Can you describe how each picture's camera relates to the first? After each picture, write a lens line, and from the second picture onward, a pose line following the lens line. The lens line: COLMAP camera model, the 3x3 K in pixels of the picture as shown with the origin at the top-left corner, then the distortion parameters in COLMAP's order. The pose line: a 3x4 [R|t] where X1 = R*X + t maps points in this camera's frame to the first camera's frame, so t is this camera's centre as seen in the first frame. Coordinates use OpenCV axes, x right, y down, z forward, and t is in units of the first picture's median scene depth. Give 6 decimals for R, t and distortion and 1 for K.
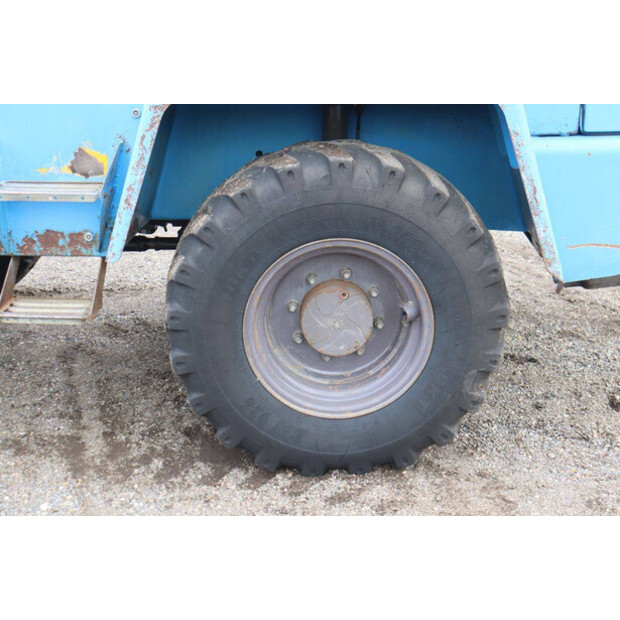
lens RADIAL K [[961.0, 0, 302.2], [0, 961.0, 299.1], [0, 0, 1]] dist [0.108801, 0.058519]
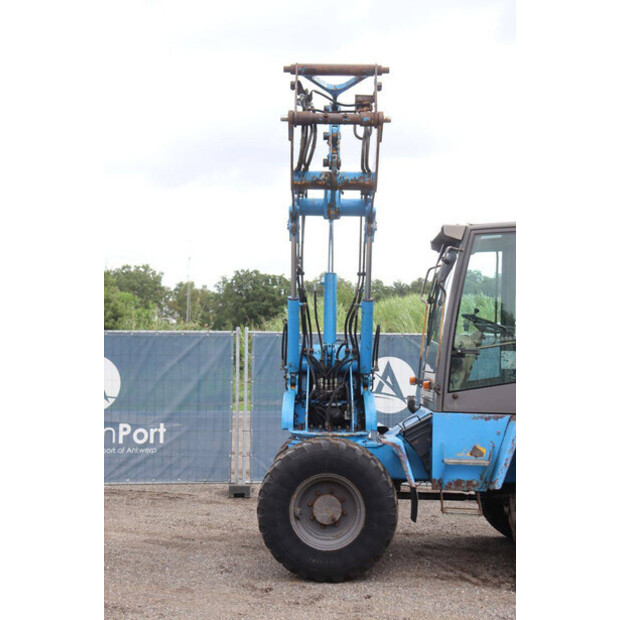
lens RADIAL K [[961.0, 0, 302.2], [0, 961.0, 299.1], [0, 0, 1]] dist [0.108801, 0.058519]
pose [[0.999548, 0.027961, 0.011073, -0.729175], [-0.021895, 0.929018, -0.369386, 0.437582], [-0.020615, 0.368977, 0.929210, -1.502287]]
